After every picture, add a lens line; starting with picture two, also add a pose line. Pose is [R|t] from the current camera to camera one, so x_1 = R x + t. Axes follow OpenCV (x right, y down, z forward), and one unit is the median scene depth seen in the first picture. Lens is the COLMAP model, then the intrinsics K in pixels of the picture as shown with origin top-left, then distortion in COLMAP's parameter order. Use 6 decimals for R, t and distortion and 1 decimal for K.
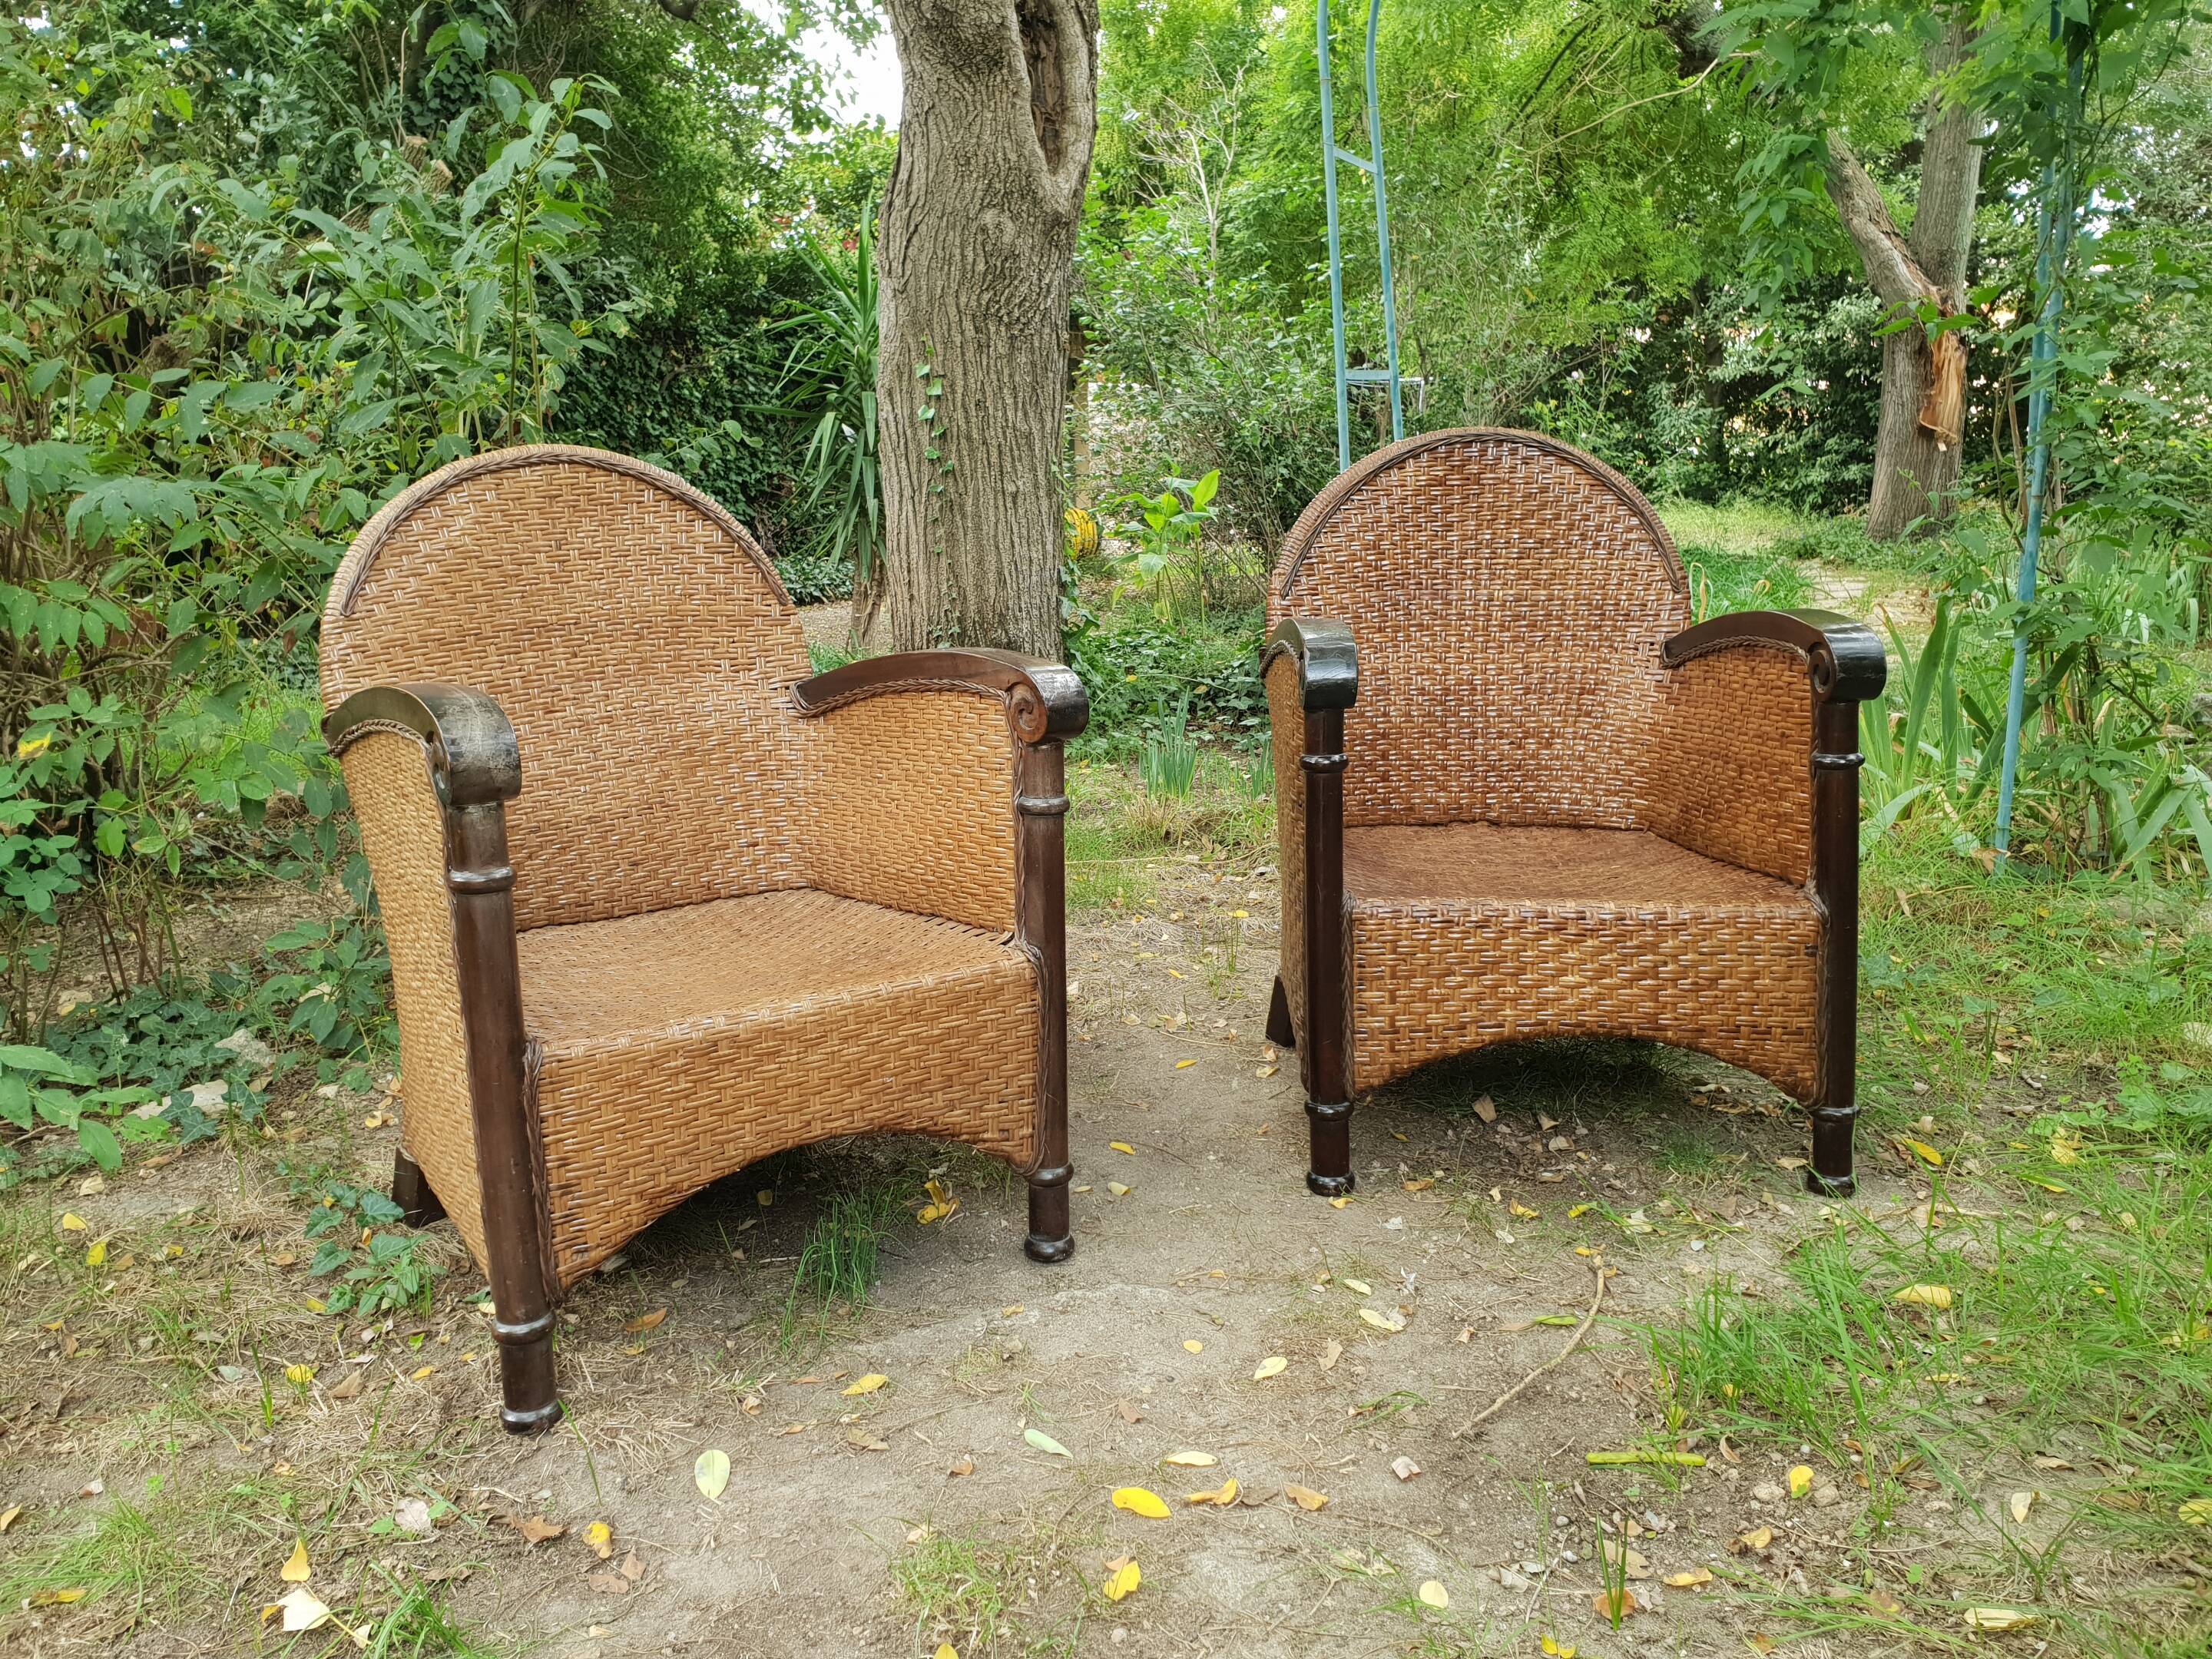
lens RADIAL K [[1723.1, 0, 1094.0], [0, 1723.1, 817.6], [0, 0, 1]] dist [0.031768, -0.001755]
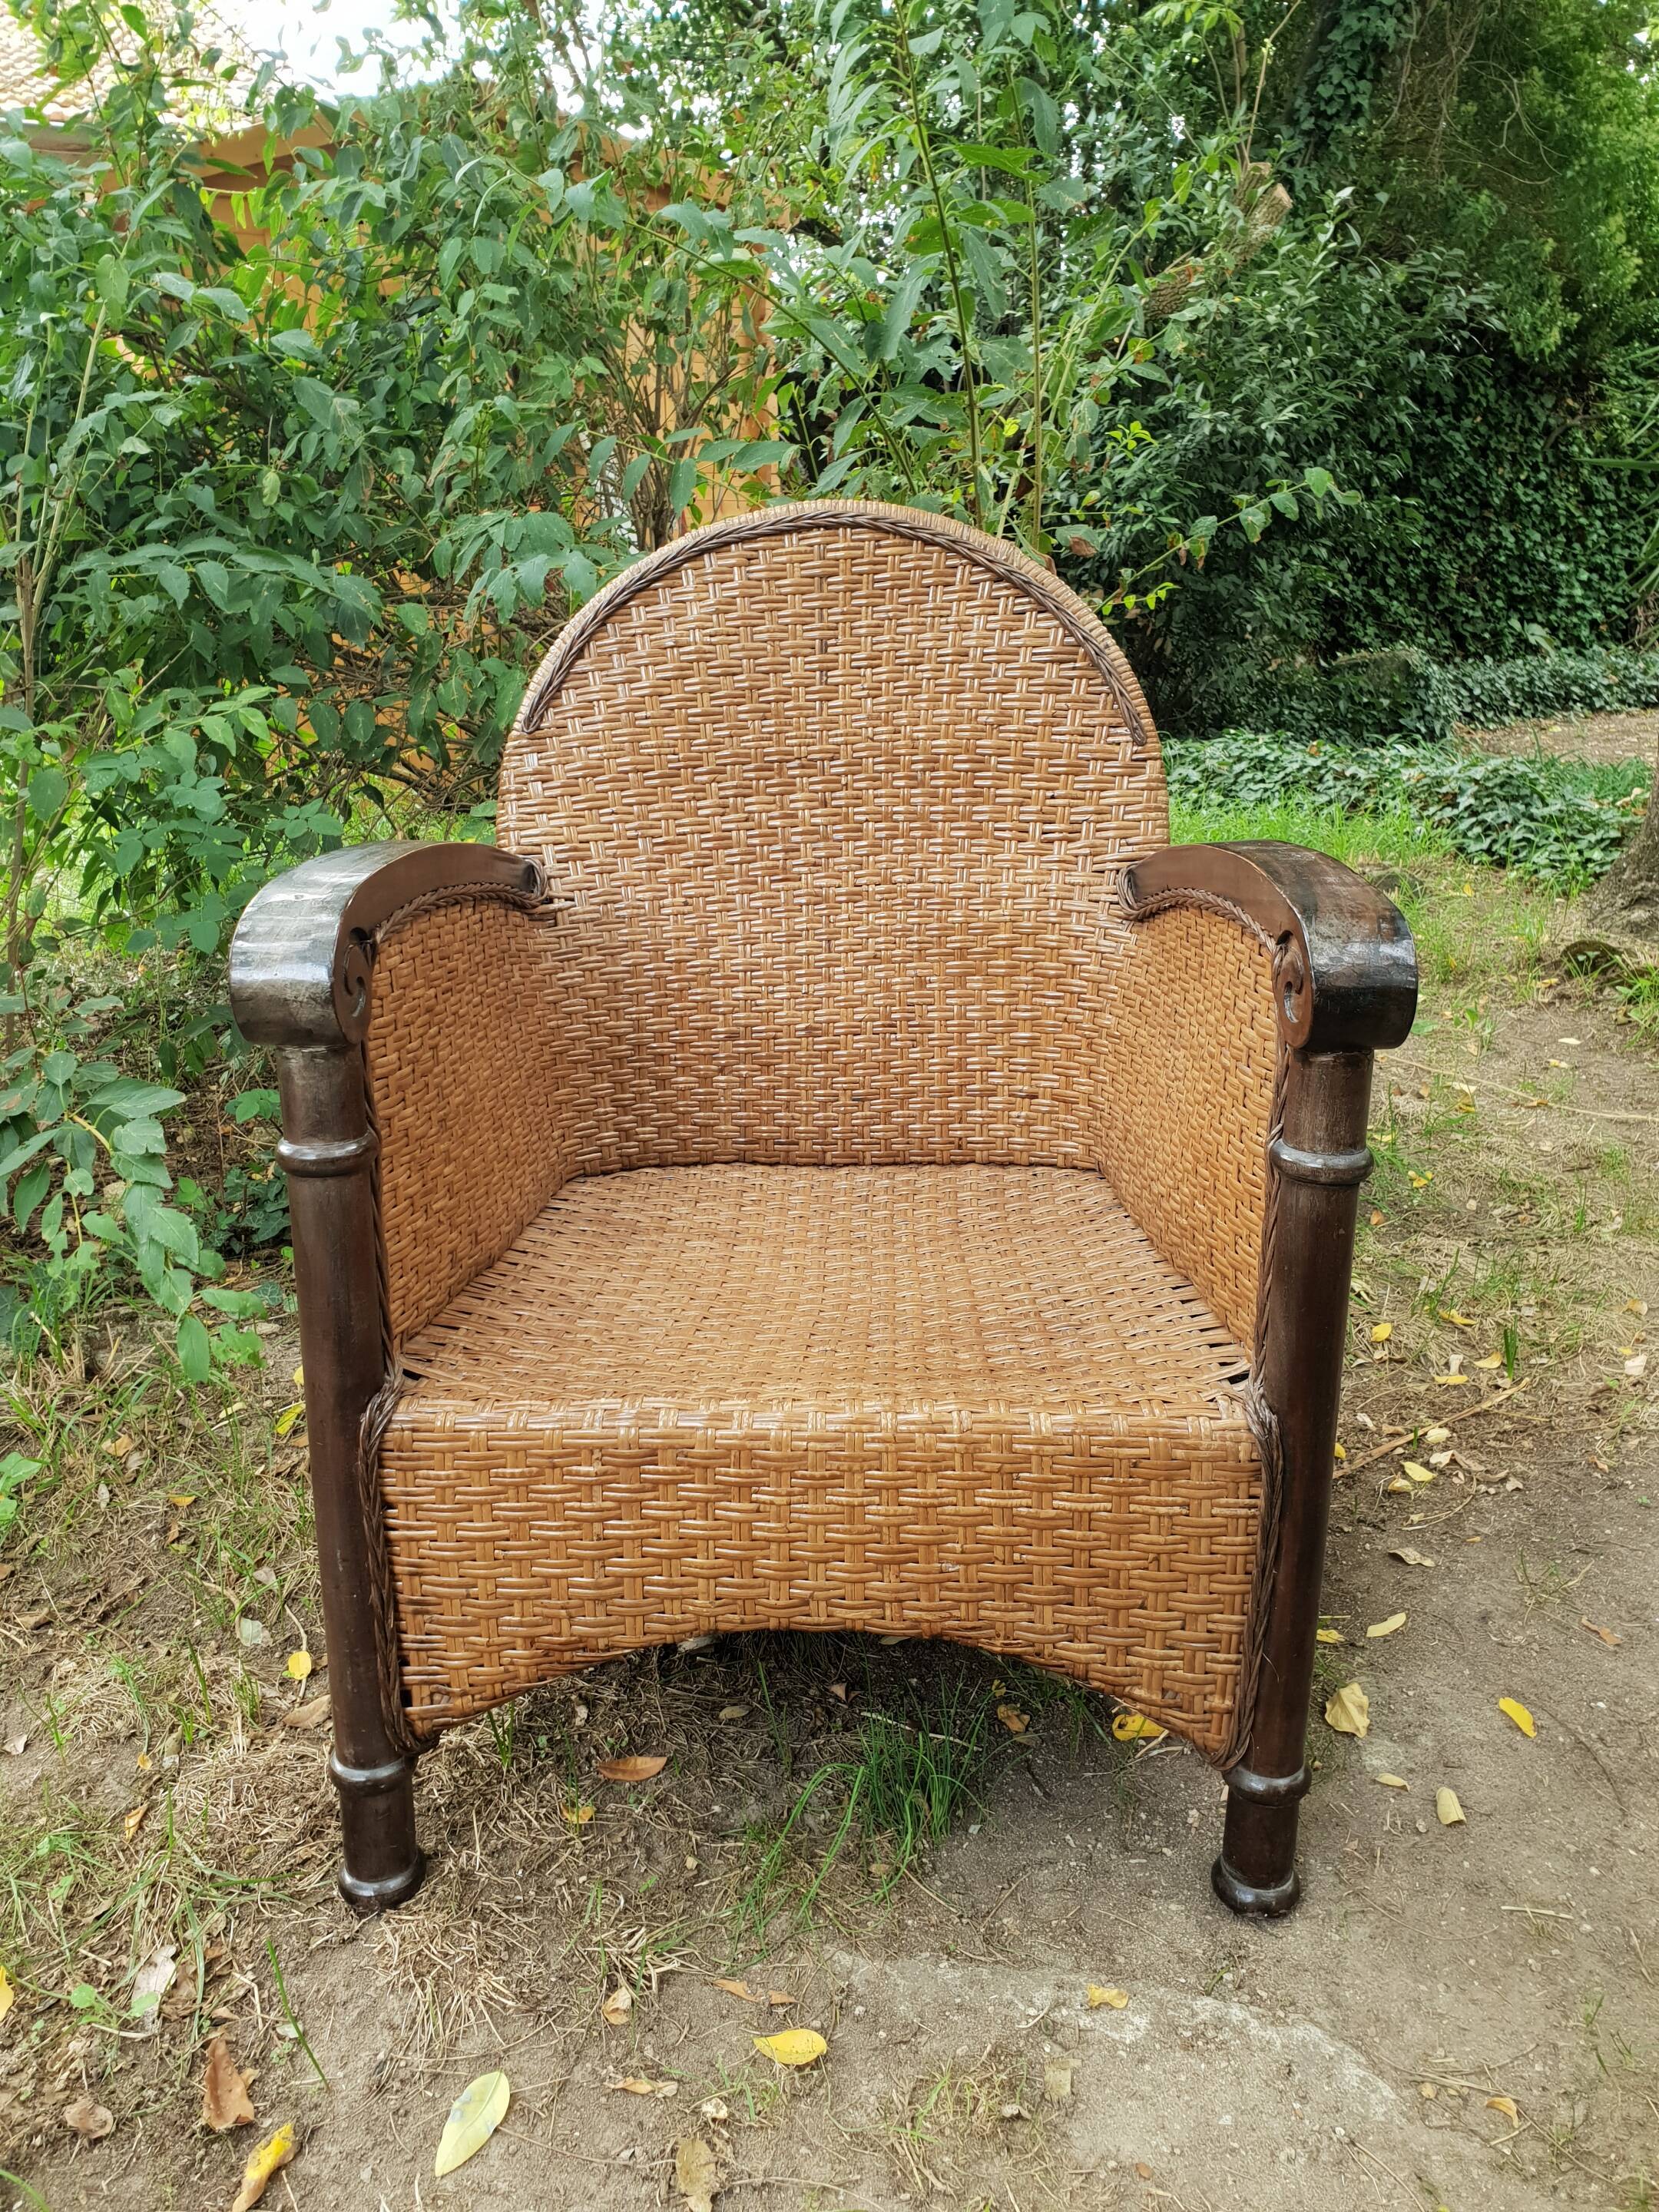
lens RADIAL K [[1723.1, 0, 832.9], [0, 1723.1, 1098.6], [0, 0, 1]] dist [0.031768, -0.001755]
pose [[0.799502, 0.181990, -0.572430, 0.137026], [-0.117772, 0.981993, 0.147711, -0.078240], [0.589005, -0.050679, 0.806539, 0.411592]]
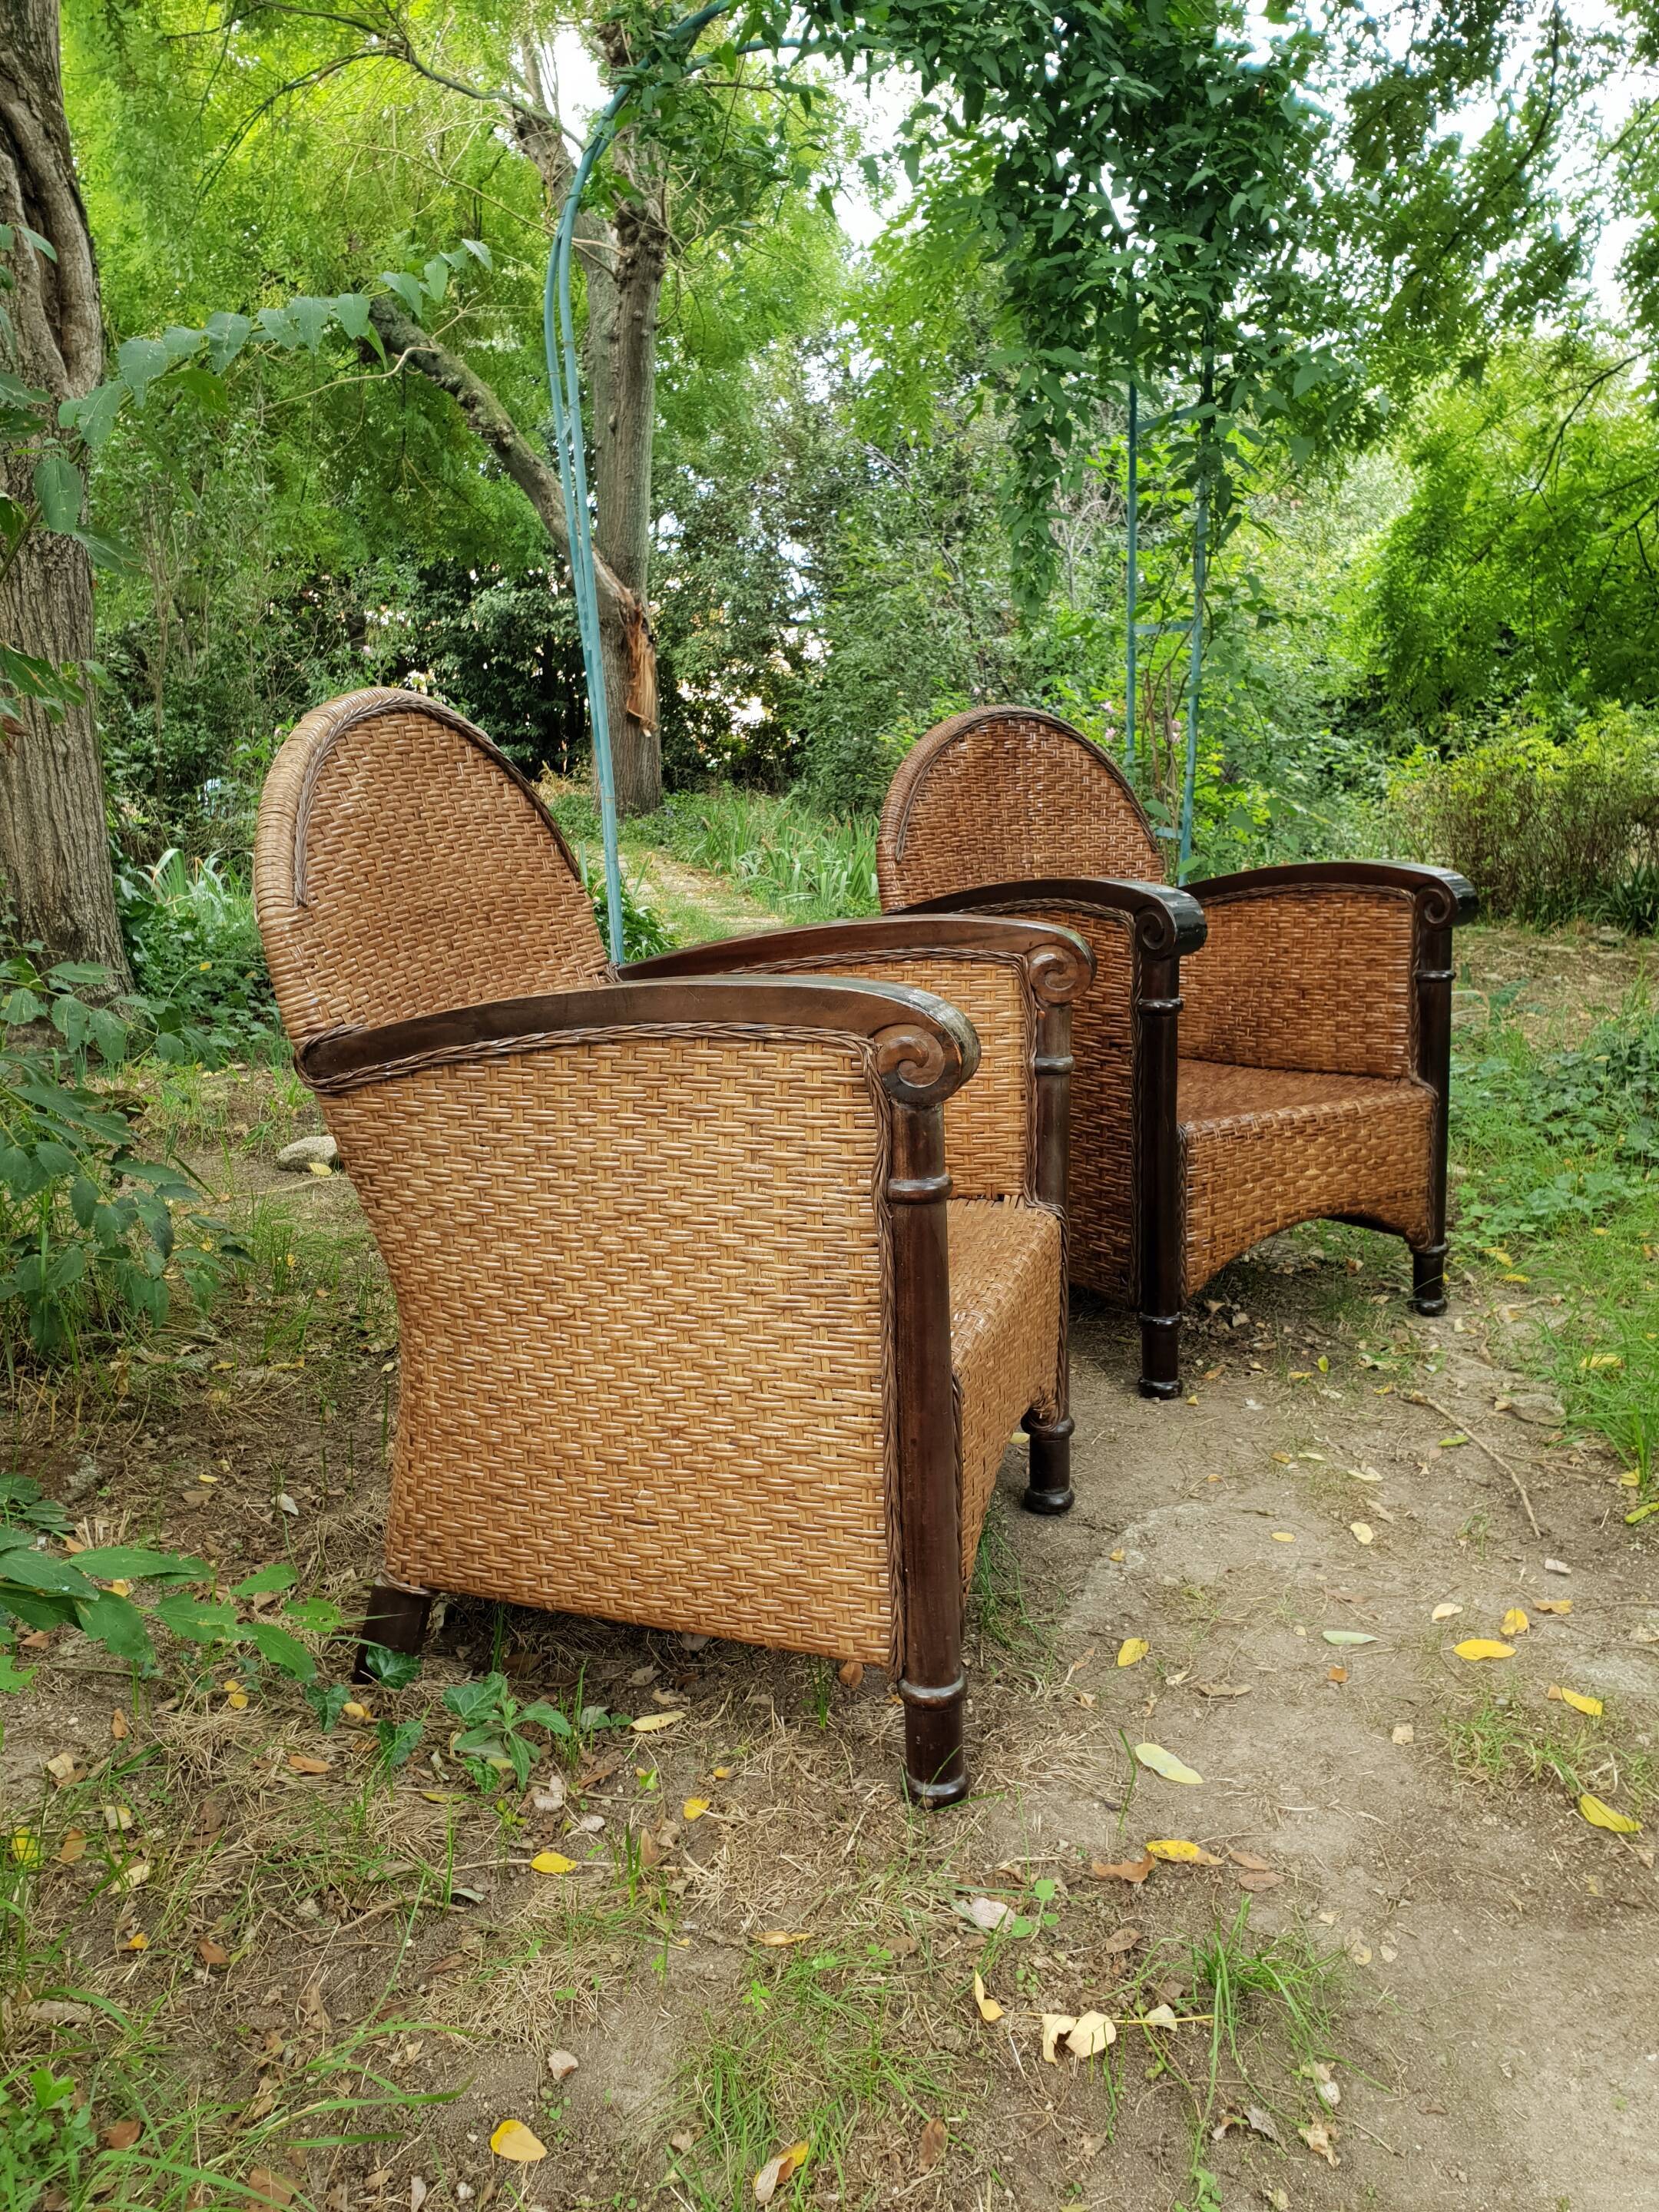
lens RADIAL K [[1723.1, 0, 840.4], [0, 1723.1, 1094.8], [0, 0, 1]] dist [0.031768, -0.001755]
pose [[0.789310, -0.102492, 0.605380, -0.655369], [0.102204, 0.994146, 0.035054, -0.033065], [-0.605429, 0.034203, 0.795164, 0.234390]]
